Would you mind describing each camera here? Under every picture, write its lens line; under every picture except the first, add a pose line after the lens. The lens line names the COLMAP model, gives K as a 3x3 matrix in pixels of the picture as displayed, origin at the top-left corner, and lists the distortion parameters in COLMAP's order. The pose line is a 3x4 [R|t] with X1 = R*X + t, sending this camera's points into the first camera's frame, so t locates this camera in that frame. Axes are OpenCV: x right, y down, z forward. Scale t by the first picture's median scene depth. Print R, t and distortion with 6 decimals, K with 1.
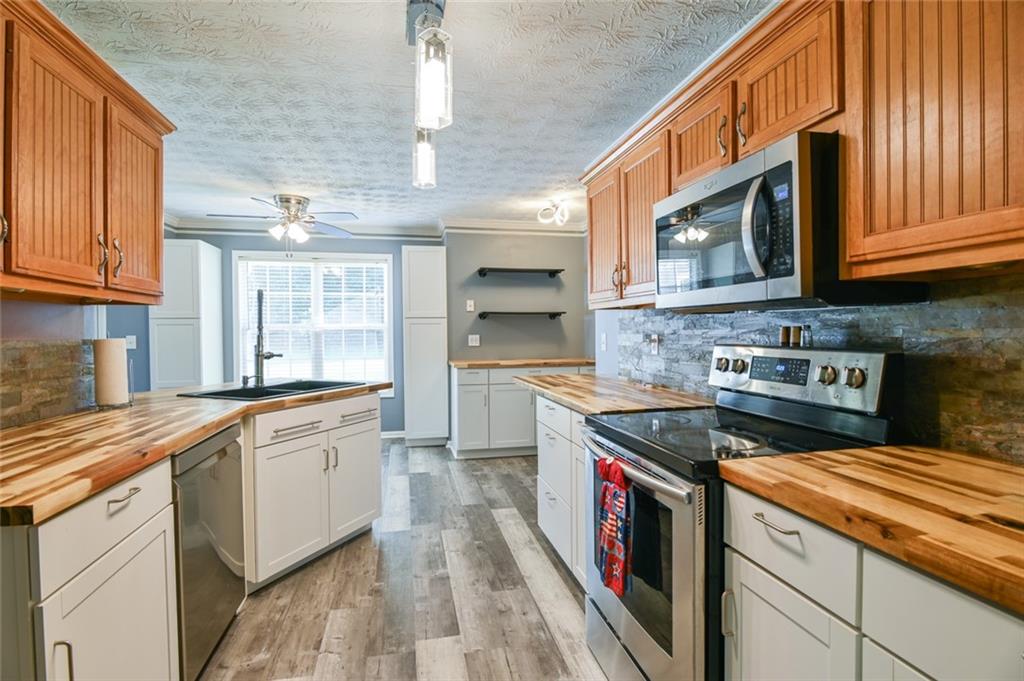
lens RADIAL K [[509.0, 0, 512.0], [0, 509.0, 340.5], [0, 0, 1]] dist [-0.019194, -0.000893]
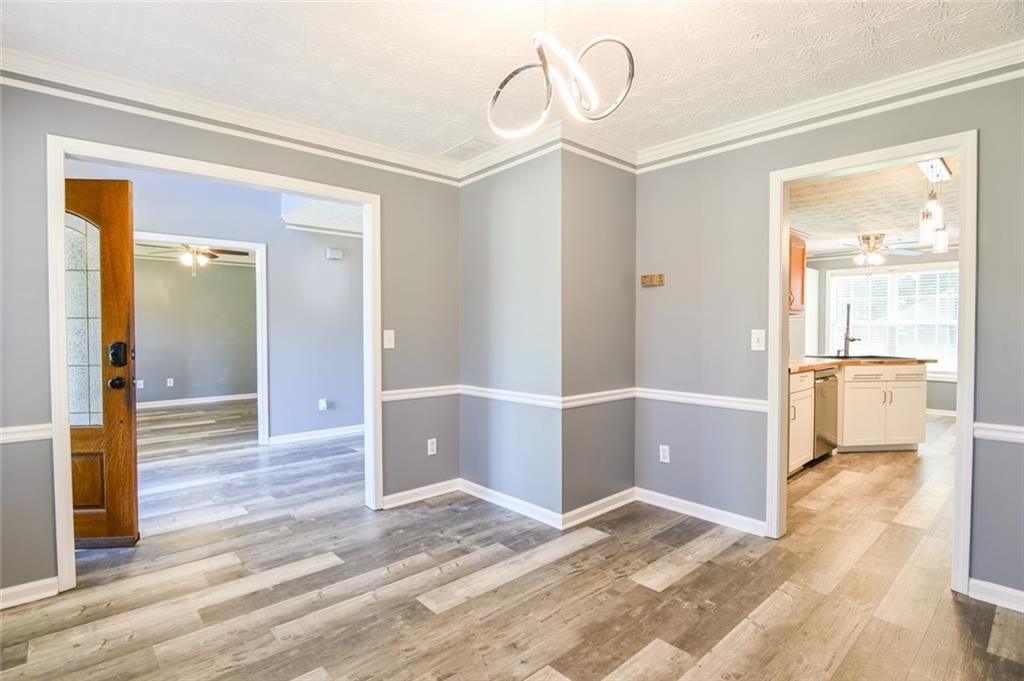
lens RADIAL K [[509.0, 0, 512.0], [0, 509.0, 340.5], [0, 0, 1]] dist [-0.019194, -0.000893]
pose [[0.508301, 0.026452, -0.860773, 0.829866], [-0.017446, 0.999639, 0.020418, 0.033359], [0.861003, 0.004638, 0.508579, -1.764328]]
